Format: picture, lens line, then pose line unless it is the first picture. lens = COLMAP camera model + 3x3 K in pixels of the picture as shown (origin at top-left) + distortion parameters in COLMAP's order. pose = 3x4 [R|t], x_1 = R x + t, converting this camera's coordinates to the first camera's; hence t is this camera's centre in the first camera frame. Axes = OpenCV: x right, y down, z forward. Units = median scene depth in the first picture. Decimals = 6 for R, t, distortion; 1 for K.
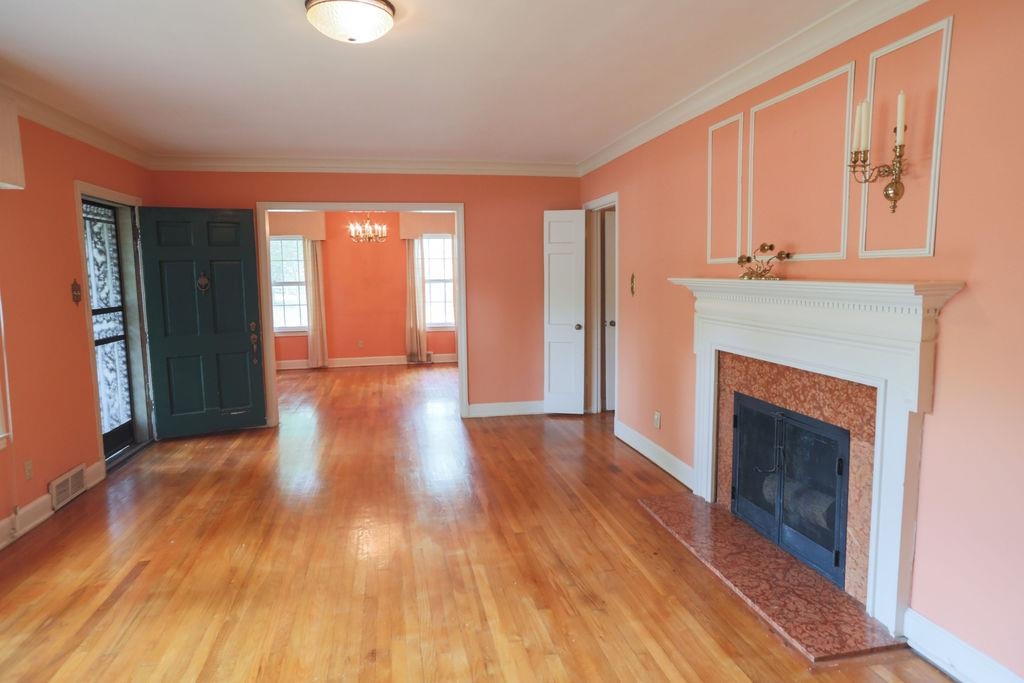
lens RADIAL K [[611.3, 0, 504.7], [0, 611.3, 339.0], [0, 0, 1]] dist [-0.001719, 0.000730]
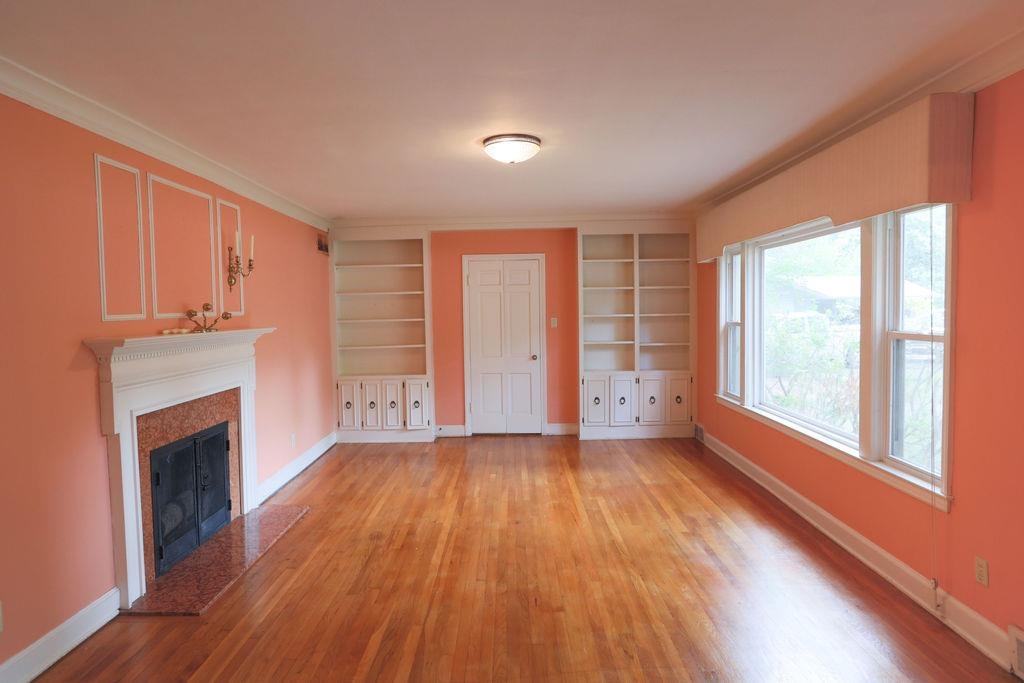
lens RADIAL K [[611.3, 0, 504.7], [0, 611.3, 339.0], [0, 0, 1]] dist [-0.001719, 0.000730]
pose [[-0.980225, 0.018185, 0.197051, -0.532610], [0.049747, 0.986436, 0.156429, -0.308502], [-0.191534, 0.163138, -0.967833, 2.603475]]
